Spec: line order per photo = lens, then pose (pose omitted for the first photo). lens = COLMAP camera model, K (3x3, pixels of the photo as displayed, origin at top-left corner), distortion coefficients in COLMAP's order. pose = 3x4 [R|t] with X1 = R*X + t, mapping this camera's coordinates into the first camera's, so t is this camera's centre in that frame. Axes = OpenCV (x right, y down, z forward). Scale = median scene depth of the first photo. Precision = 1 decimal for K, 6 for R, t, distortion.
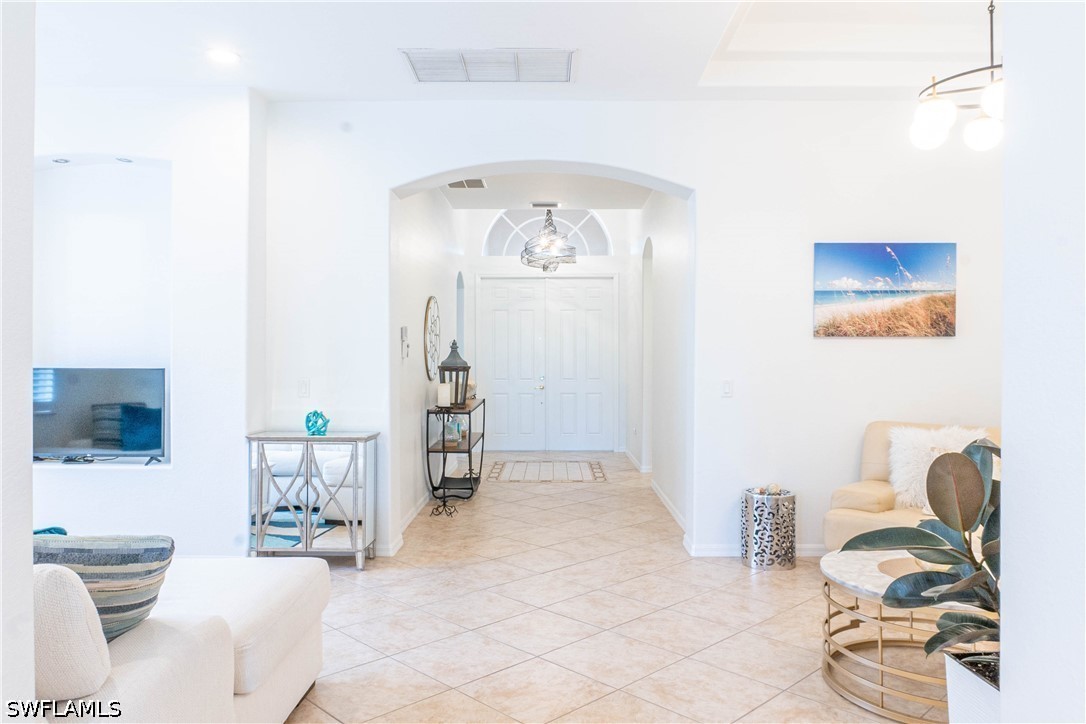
lens RADIAL K [[735.2, 0, 538.4], [0, 735.2, 359.8], [0, 0, 1]] dist [-0.010129, -0.001787]
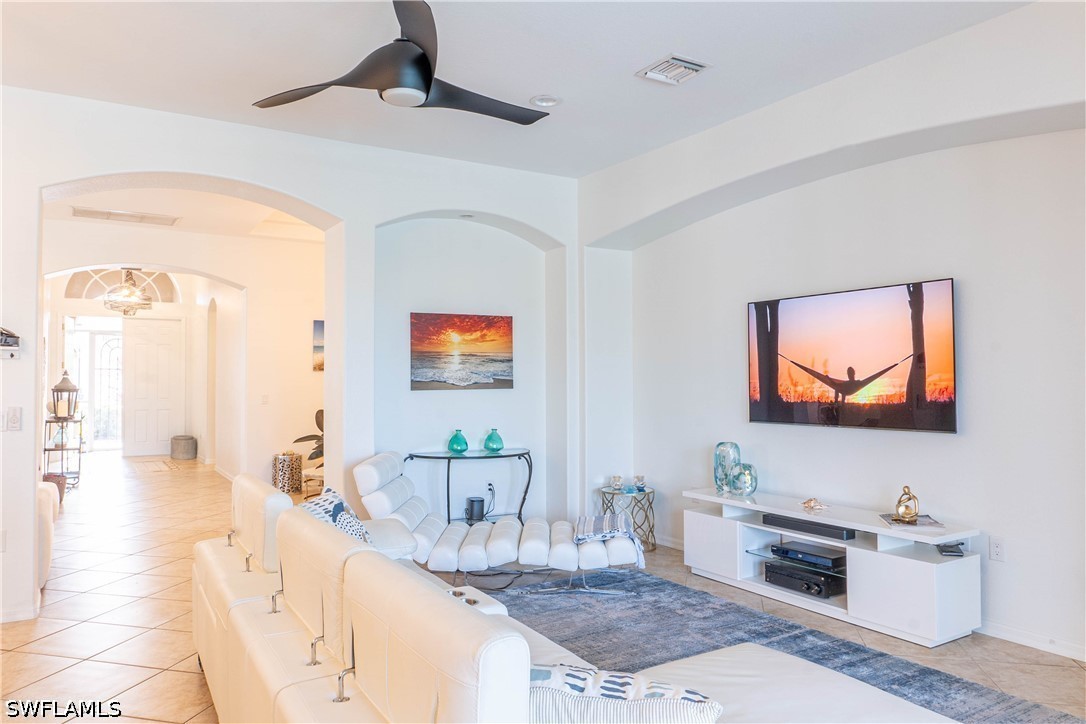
lens RADIAL K [[735.2, 0, 535.6], [0, 735.2, 360.5], [0, 0, 1]] dist [-0.010129, -0.001787]
pose [[0.834183, 0.010080, 0.551395, -0.135467], [0.005066, 0.999651, -0.025939, -0.003926], [-0.551464, 0.024431, 0.833841, -0.644288]]
